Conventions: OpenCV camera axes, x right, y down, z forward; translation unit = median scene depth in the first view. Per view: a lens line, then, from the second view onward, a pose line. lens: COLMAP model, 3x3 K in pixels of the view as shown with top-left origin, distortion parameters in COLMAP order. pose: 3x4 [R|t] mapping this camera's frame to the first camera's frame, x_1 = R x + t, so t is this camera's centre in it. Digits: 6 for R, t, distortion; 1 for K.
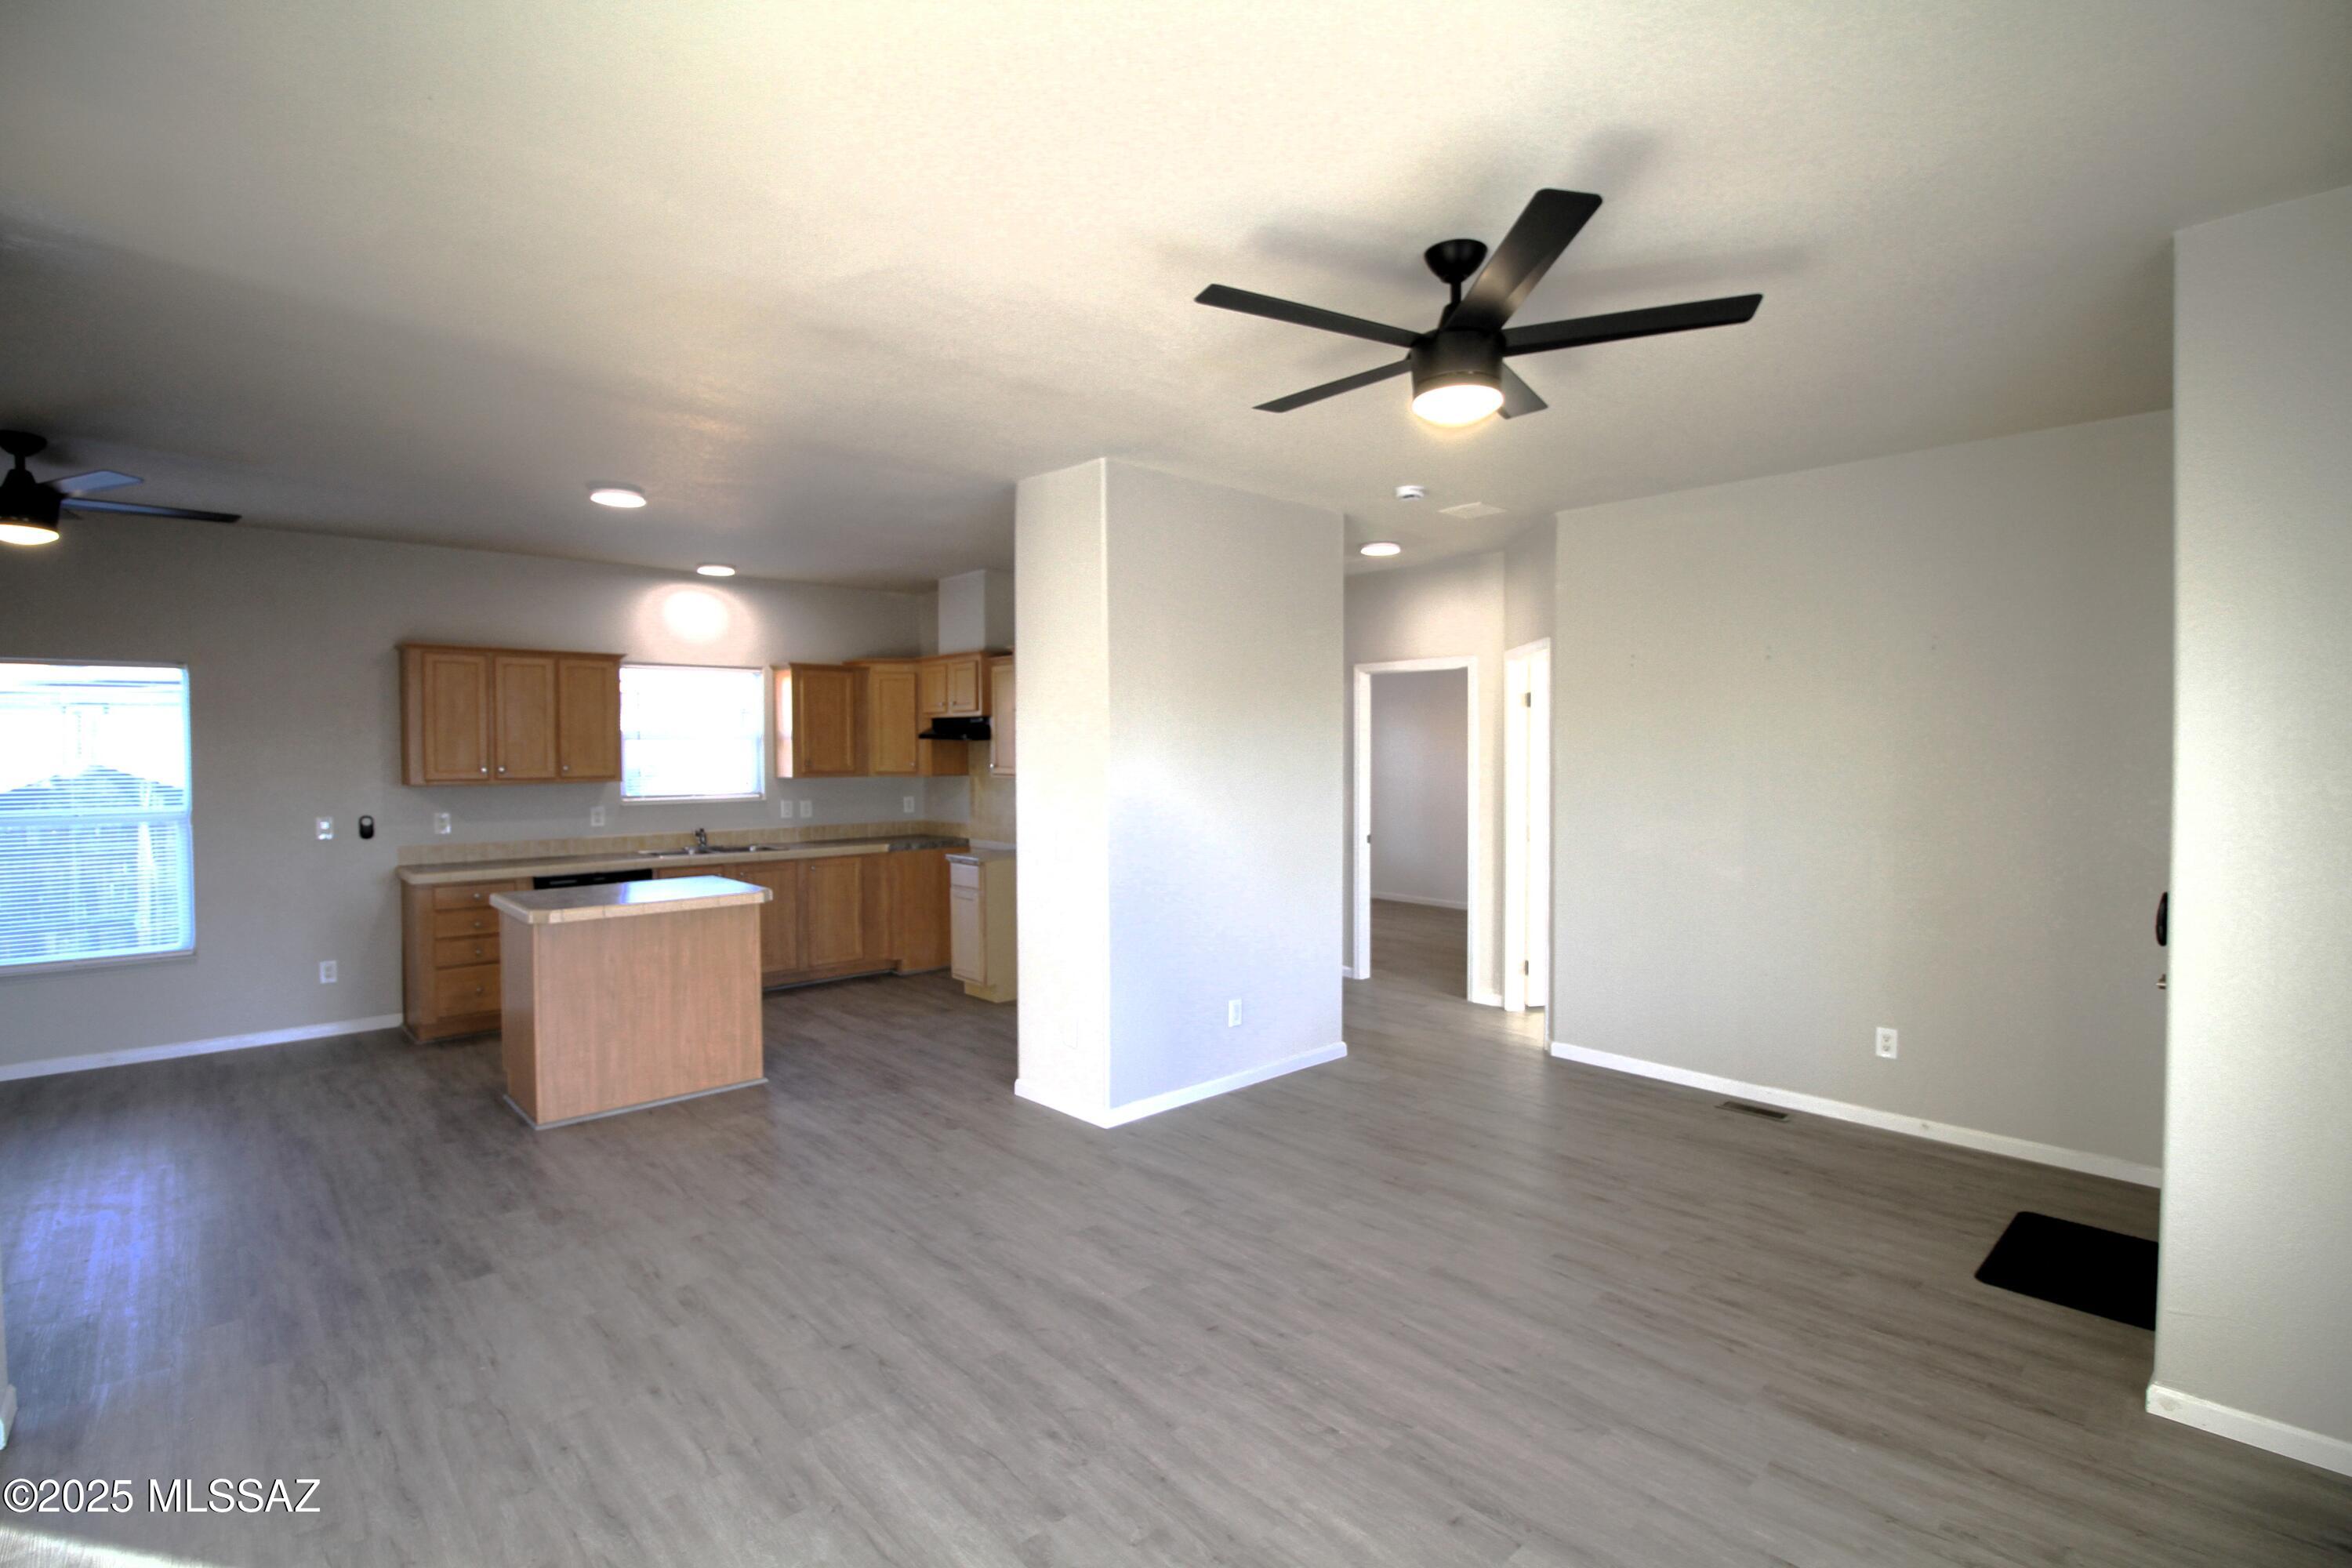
lens RADIAL K [[1129.3, 0, 1188.3], [0, 1129.3, 776.9], [0, 0, 1]] dist [0.002168, -0.000002]
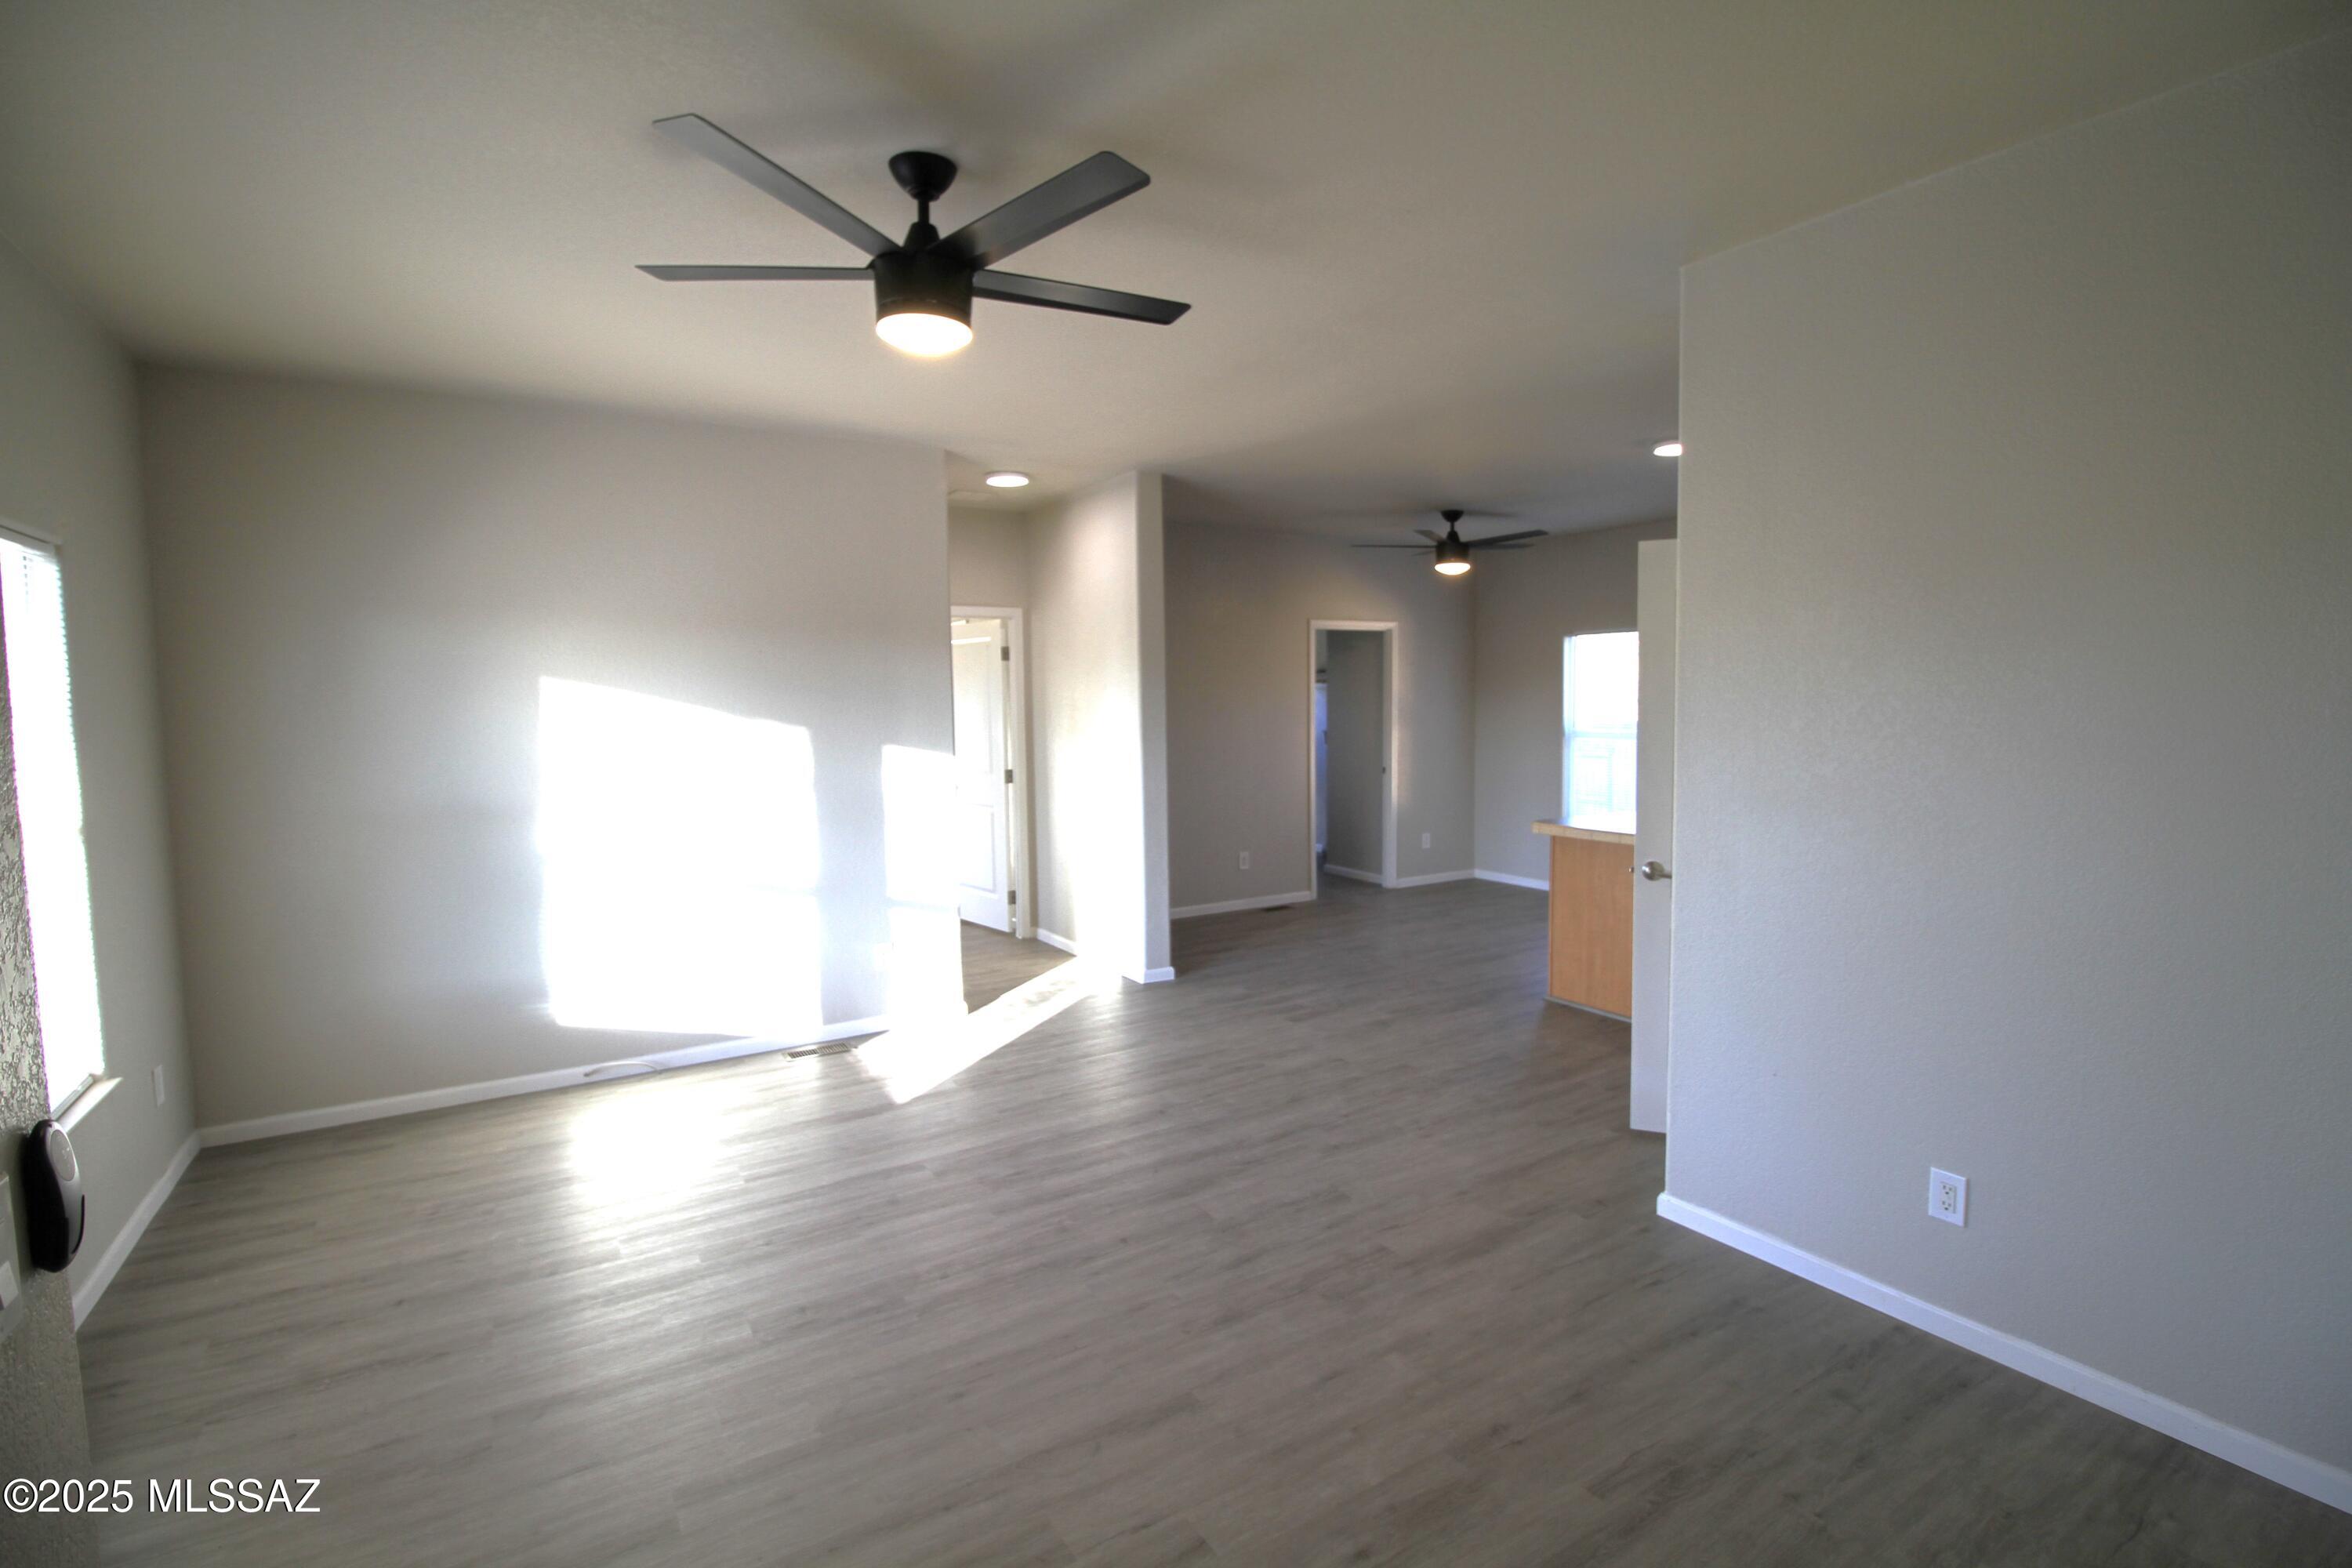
lens RADIAL K [[1129.3, 0, 1188.8], [0, 1129.3, 786.3], [0, 0, 1]] dist [0.002168, -0.000002]
pose [[-0.220923, 0.080235, -0.971985, 0.859986], [-0.012820, 0.996285, 0.085155, -0.024377], [0.975207, 0.031274, -0.219073, 1.093372]]
